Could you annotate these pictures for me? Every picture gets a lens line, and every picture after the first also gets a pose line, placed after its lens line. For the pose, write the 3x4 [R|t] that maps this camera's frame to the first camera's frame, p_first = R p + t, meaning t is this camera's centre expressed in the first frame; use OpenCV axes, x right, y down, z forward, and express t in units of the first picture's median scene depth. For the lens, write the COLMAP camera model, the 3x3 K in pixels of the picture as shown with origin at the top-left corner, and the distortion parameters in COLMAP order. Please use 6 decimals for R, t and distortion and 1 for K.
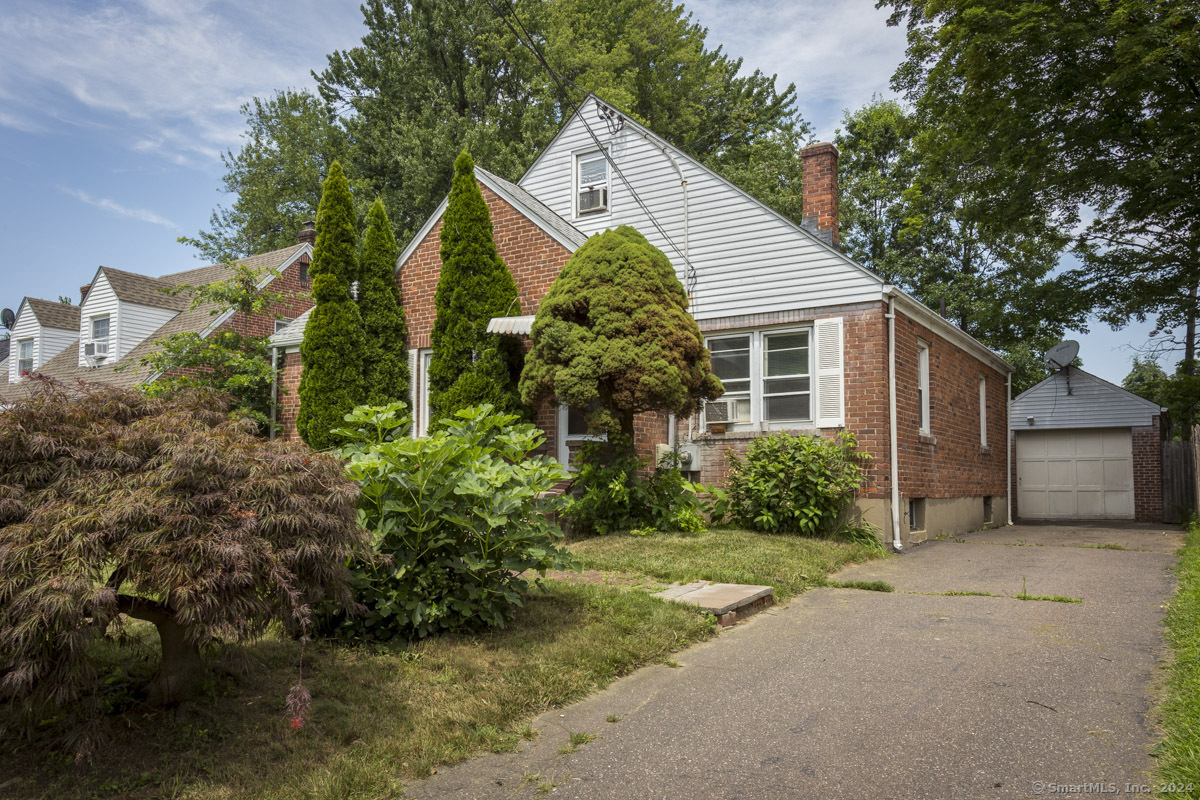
lens RADIAL K [[916.1, 0, 636.6], [0, 916.1, 432.5], [0, 0, 1]] dist [0.009573, 0.009742]
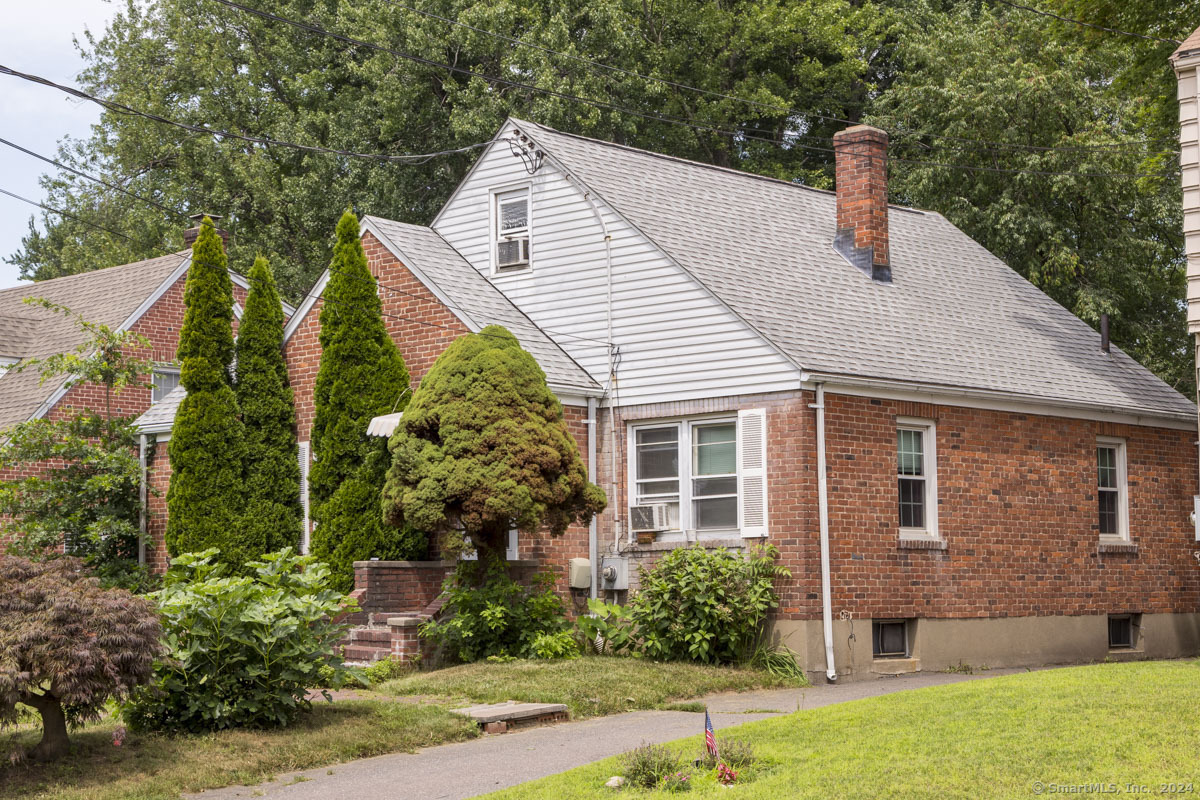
lens RADIAL K [[2118.8, 0, 602.2], [0, 2118.8, 398.6], [0, 0, 1]] dist [-0.049764, 0.100745]
pose [[0.980783, -0.033395, -0.192224, 0.456262], [0.026548, 0.998922, -0.038083, -0.063246], [0.193288, 0.032248, 0.980612, -0.961715]]
